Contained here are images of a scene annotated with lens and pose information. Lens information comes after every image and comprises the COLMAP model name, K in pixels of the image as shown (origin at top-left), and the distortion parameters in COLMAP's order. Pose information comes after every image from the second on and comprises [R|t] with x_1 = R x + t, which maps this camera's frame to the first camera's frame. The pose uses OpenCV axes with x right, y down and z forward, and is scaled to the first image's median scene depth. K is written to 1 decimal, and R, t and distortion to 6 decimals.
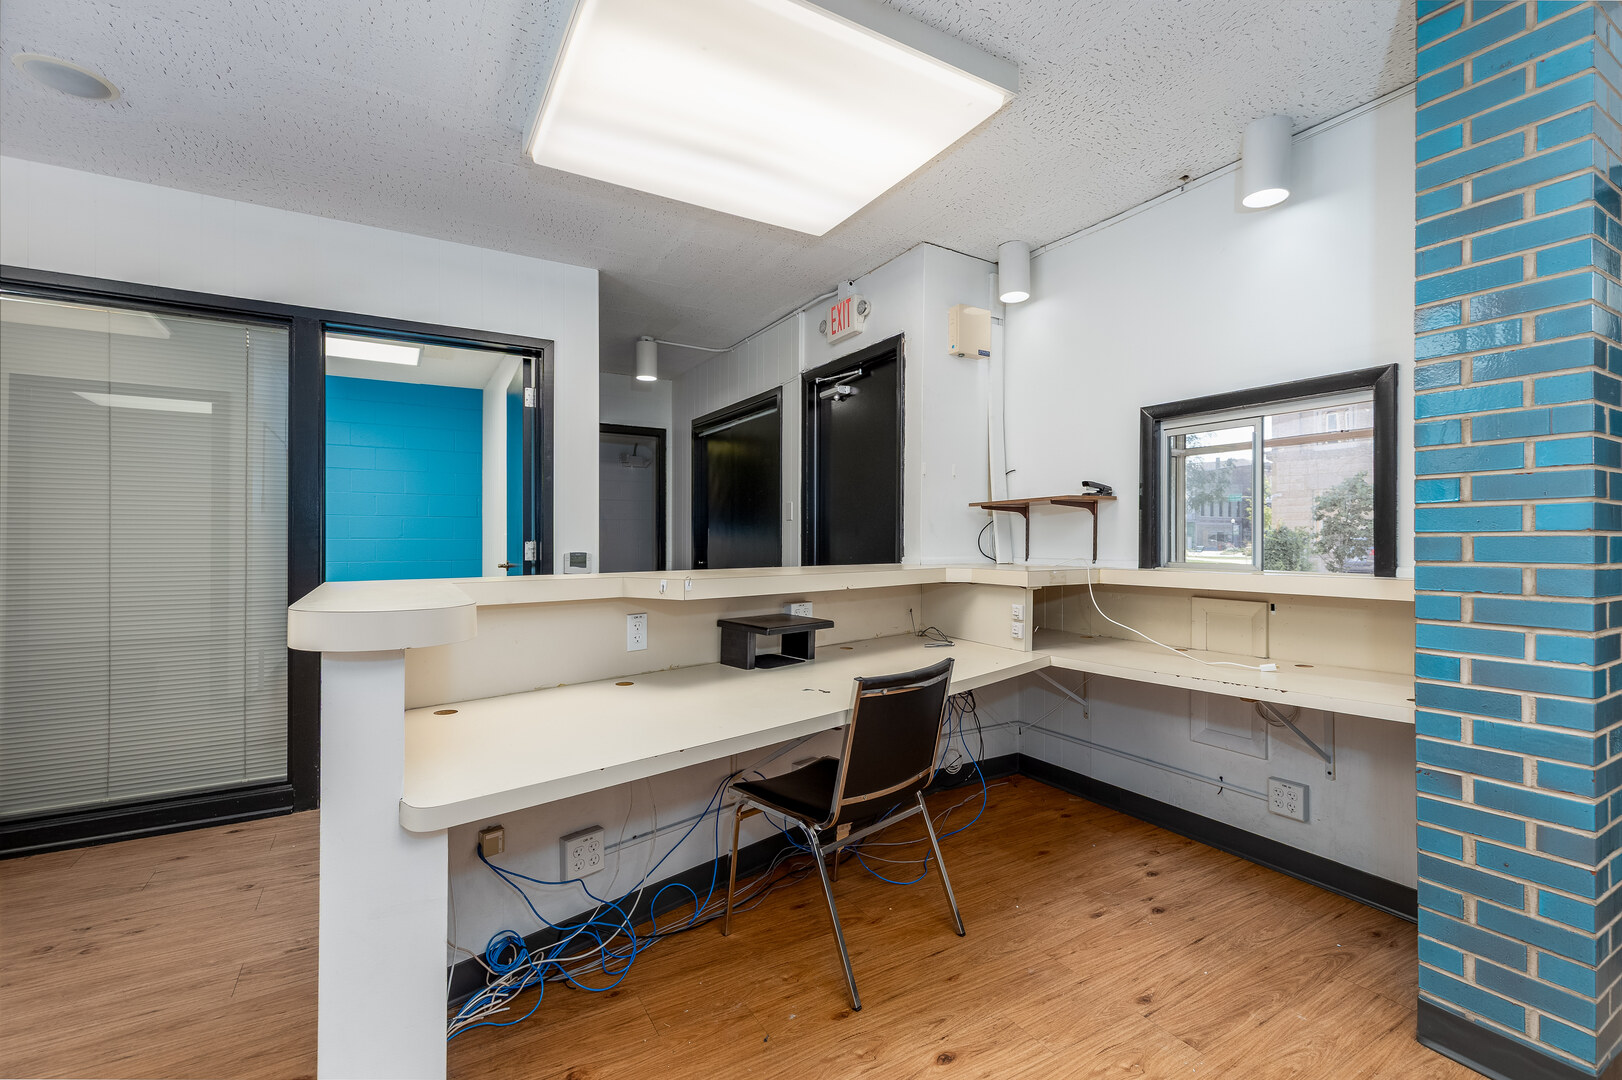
lens RADIAL K [[731.7, 0, 815.3], [0, 731.7, 536.2], [0, 0, 1]] dist [0.003448, -0.000161]
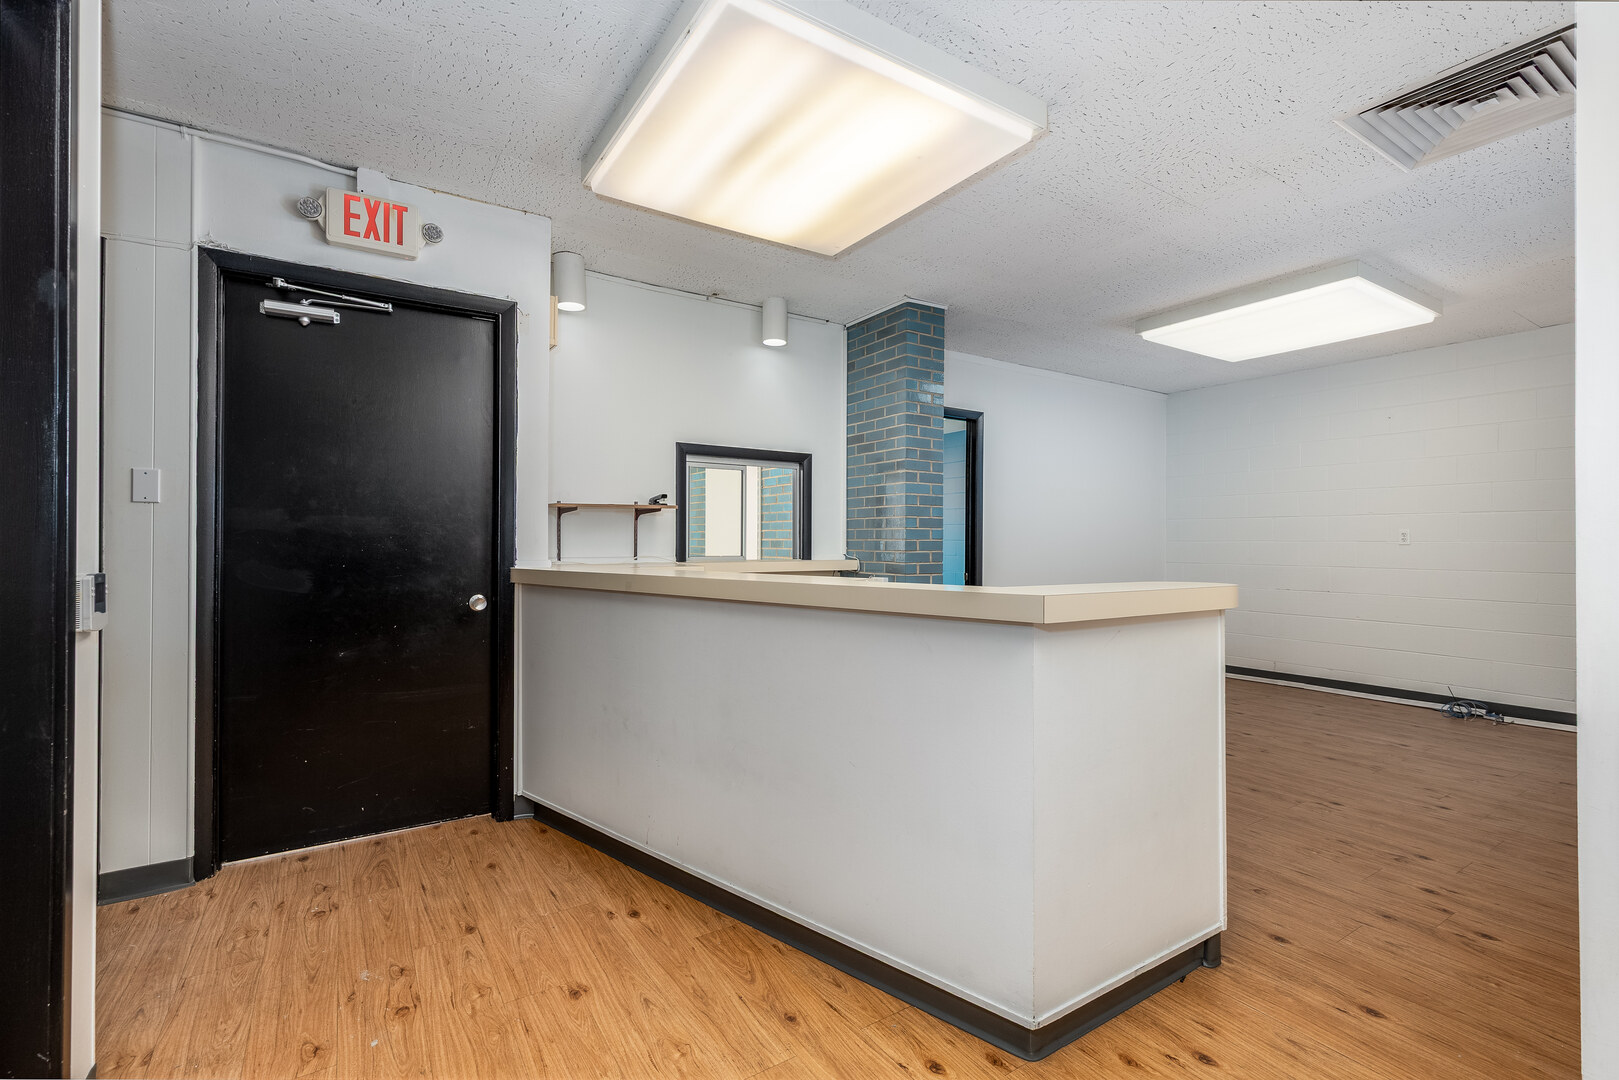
lens RADIAL K [[730.4, 0, 800.8], [0, 730.4, 540.0], [0, 0, 1]] dist [0.003448, -0.000161]
pose [[-0.034668, 0.004113, 0.999390, -0.674850], [-0.008249, 0.999956, -0.004401, 0.005475], [-0.999365, -0.008396, -0.034633, 0.614273]]
